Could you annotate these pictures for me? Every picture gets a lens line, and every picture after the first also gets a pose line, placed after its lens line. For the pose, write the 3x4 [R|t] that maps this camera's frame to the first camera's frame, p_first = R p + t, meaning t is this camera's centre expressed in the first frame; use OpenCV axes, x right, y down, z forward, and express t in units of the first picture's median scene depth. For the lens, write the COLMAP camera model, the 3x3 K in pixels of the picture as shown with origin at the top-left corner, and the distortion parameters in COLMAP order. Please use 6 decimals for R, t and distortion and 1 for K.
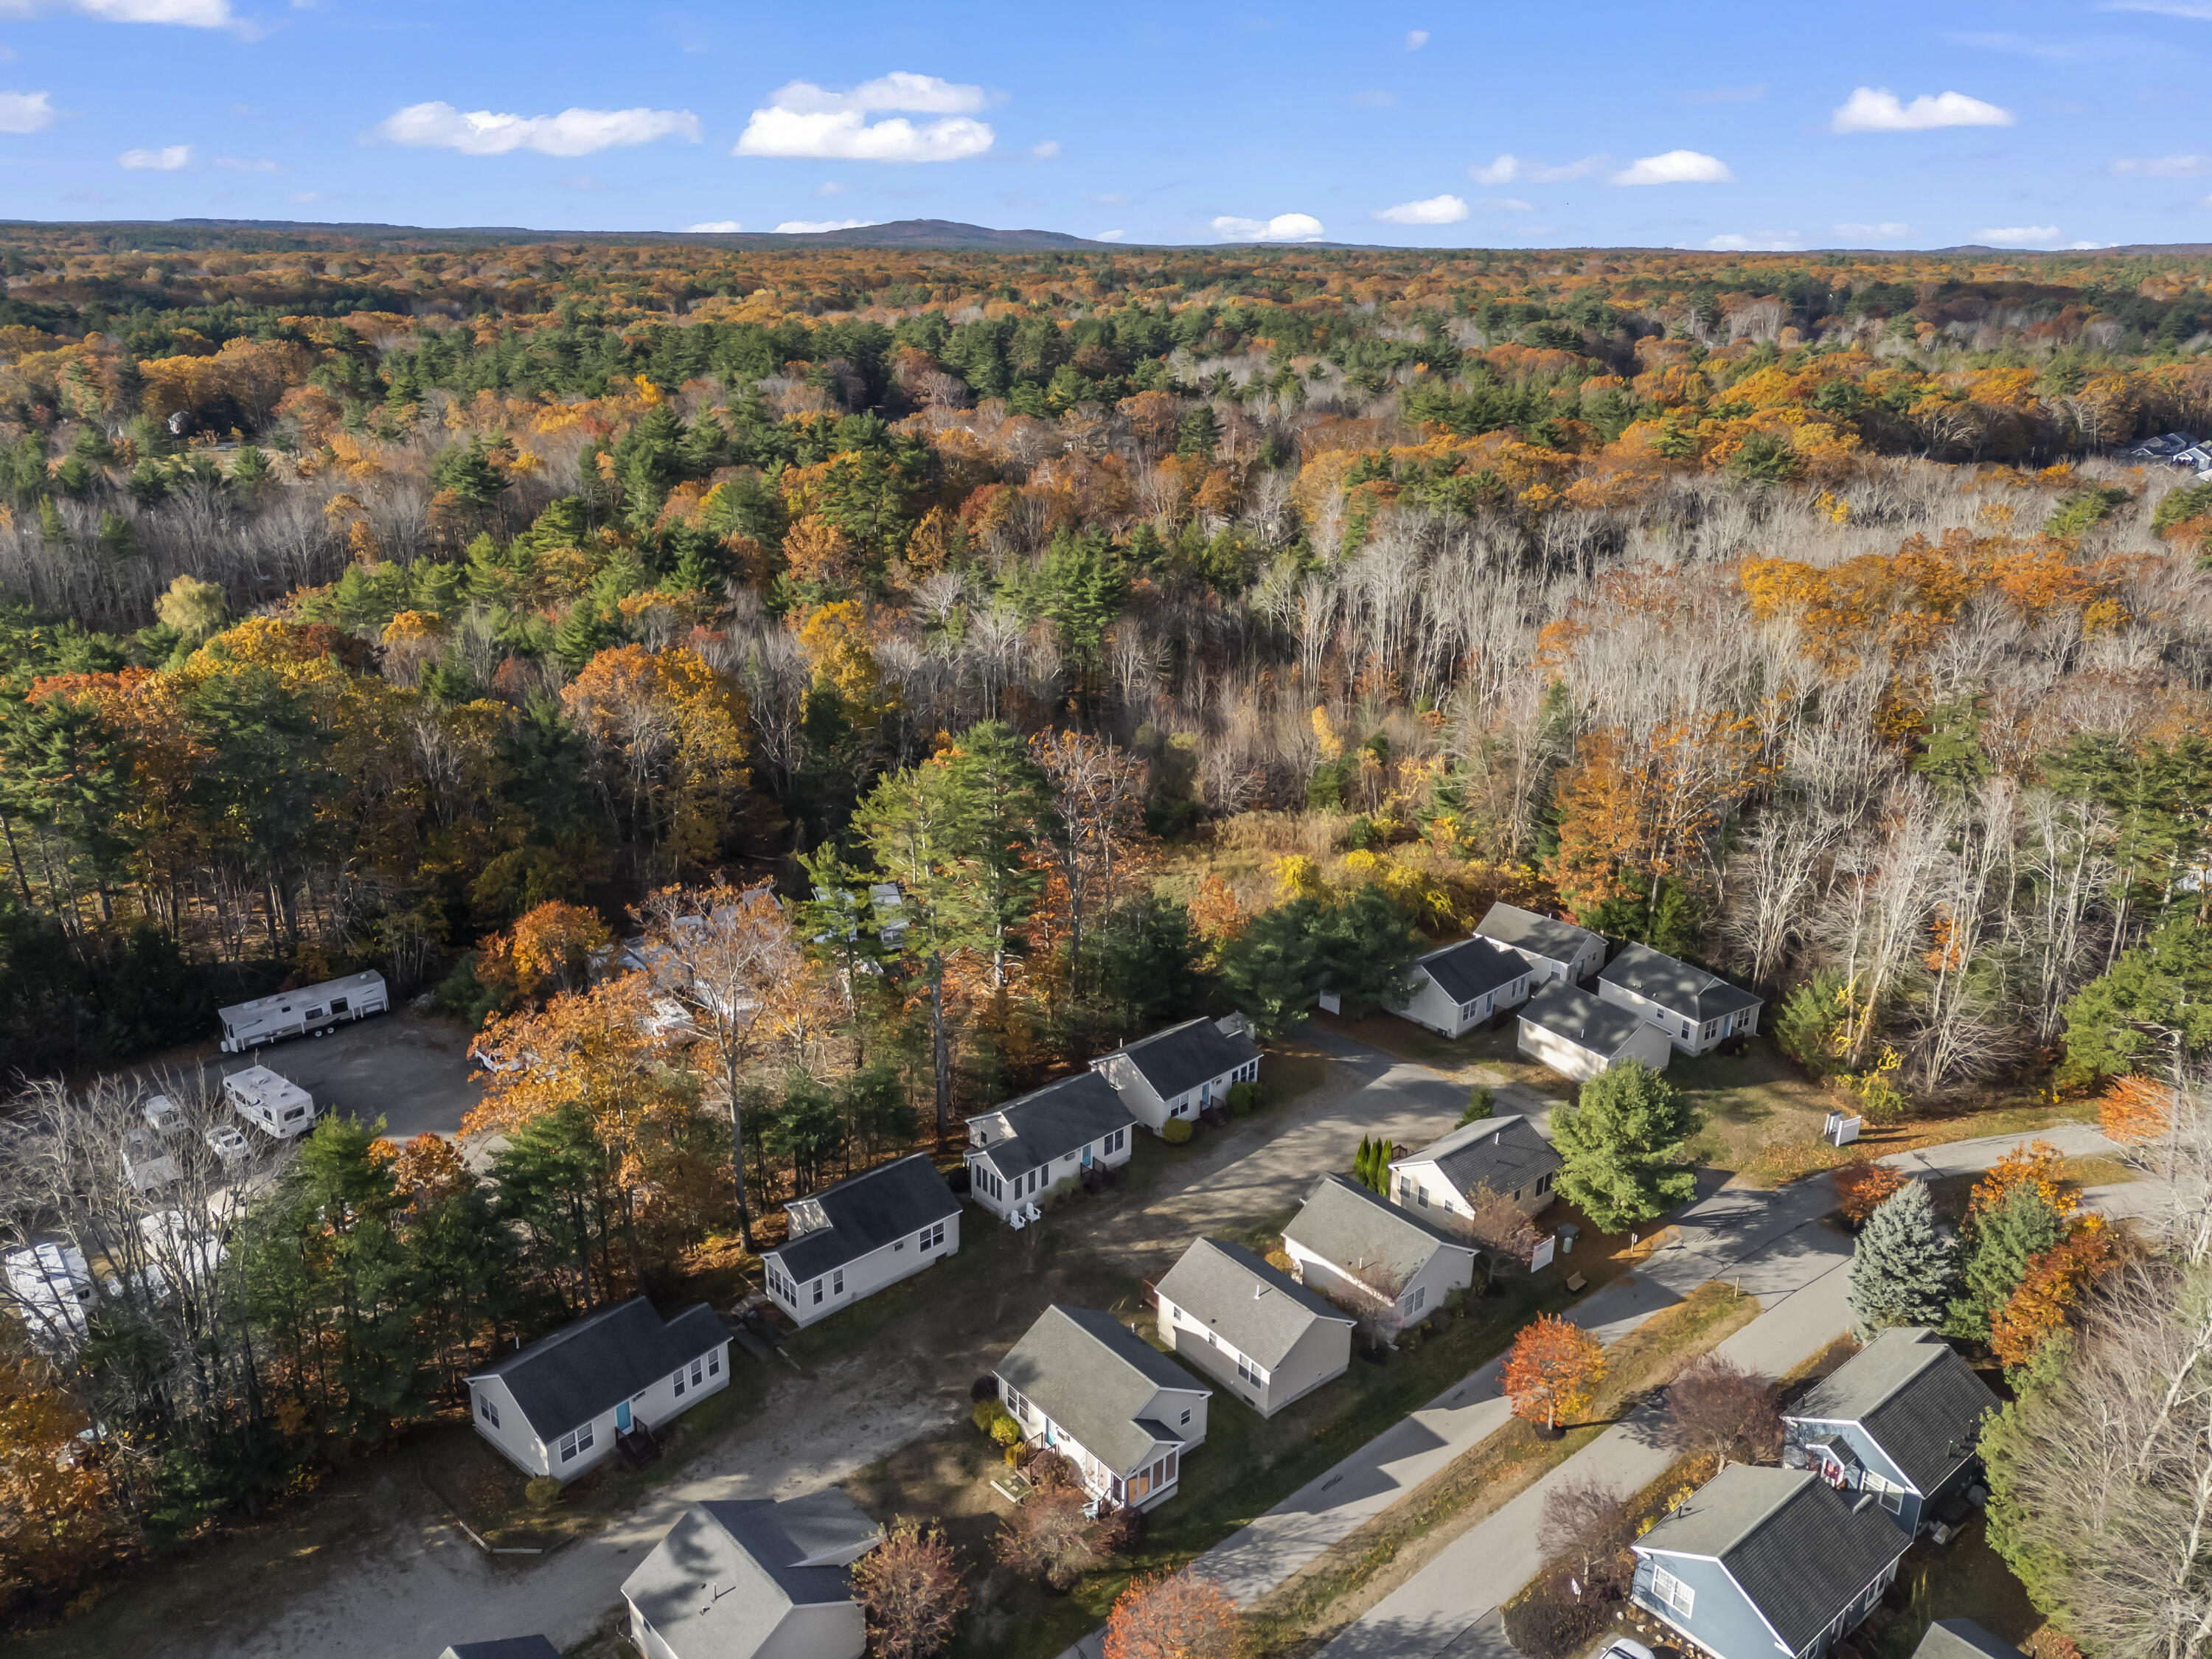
lens RADIAL K [[1694.7, 0, 1105.2], [0, 1694.7, 842.4], [0, 0, 1]] dist [0.070420, -0.054054]
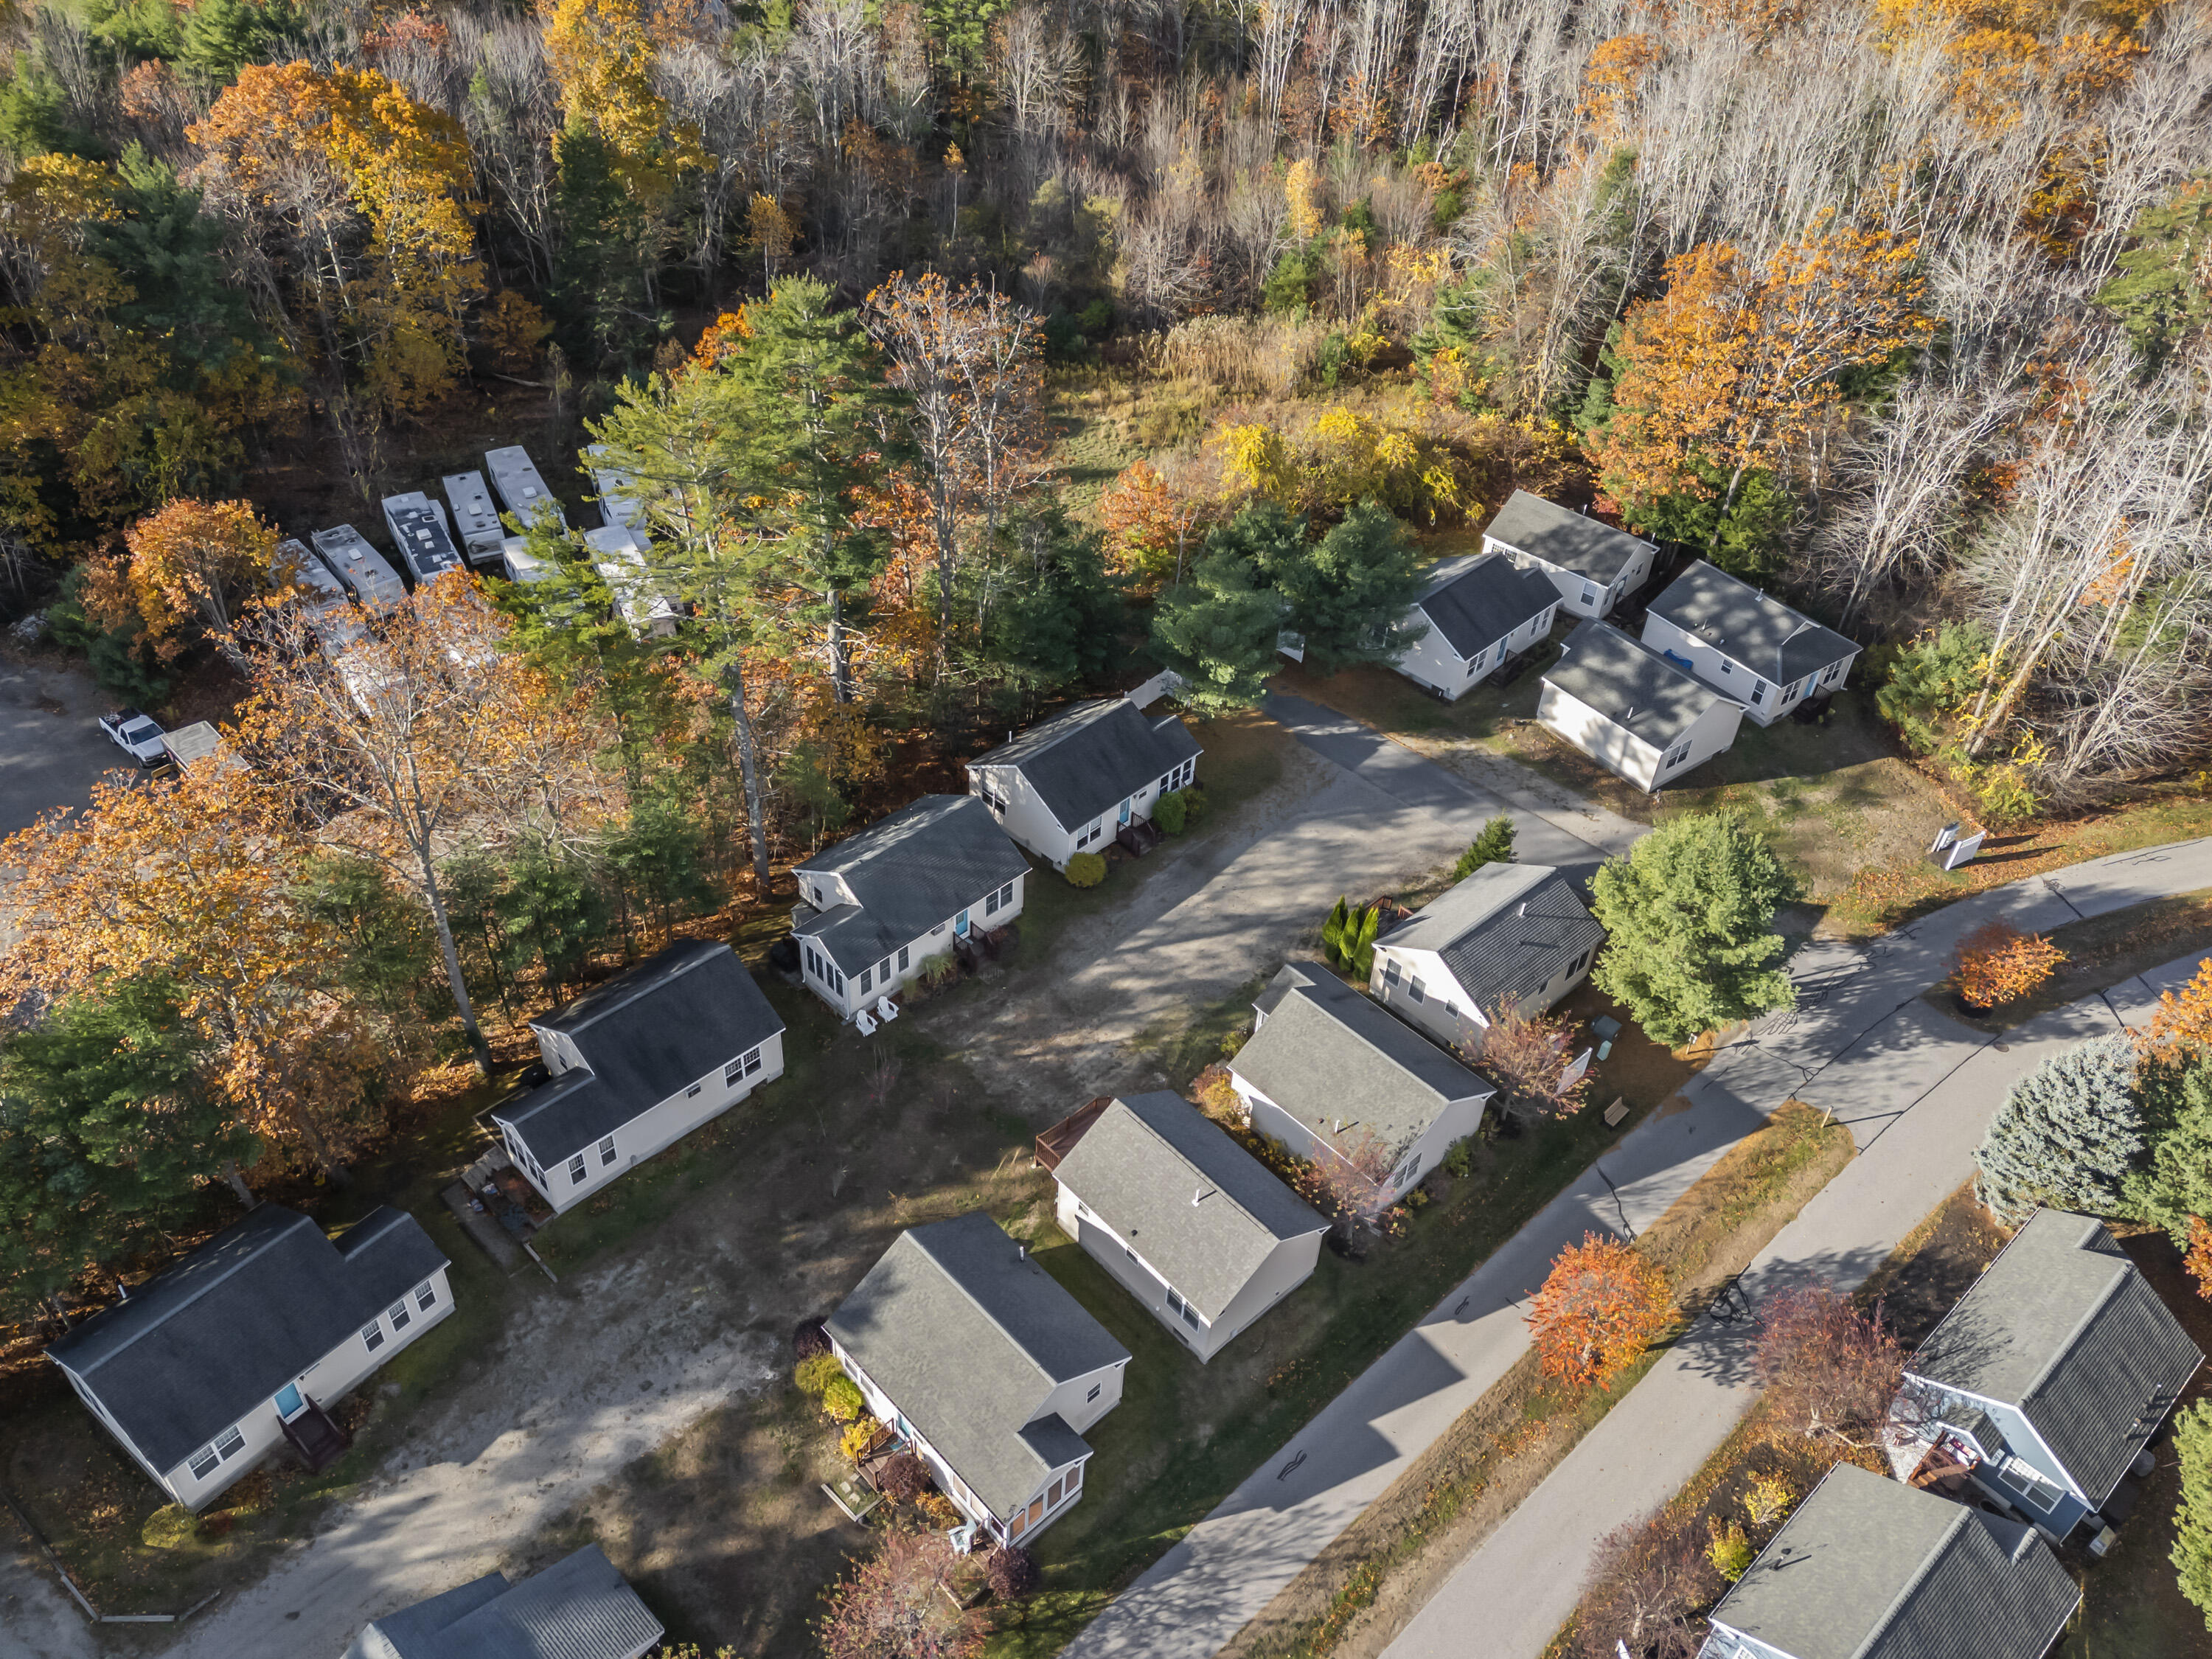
lens RADIAL K [[1694.7, 0, 1119.0], [0, 1694.7, 826.7], [0, 0, 1]] dist [0.070420, -0.054054]
pose [[0.998141, -0.006870, 0.060566, 0.012068], [-0.015006, 0.935352, 0.353399, -0.105824], [-0.059079, -0.353651, 0.933510, 0.315388]]
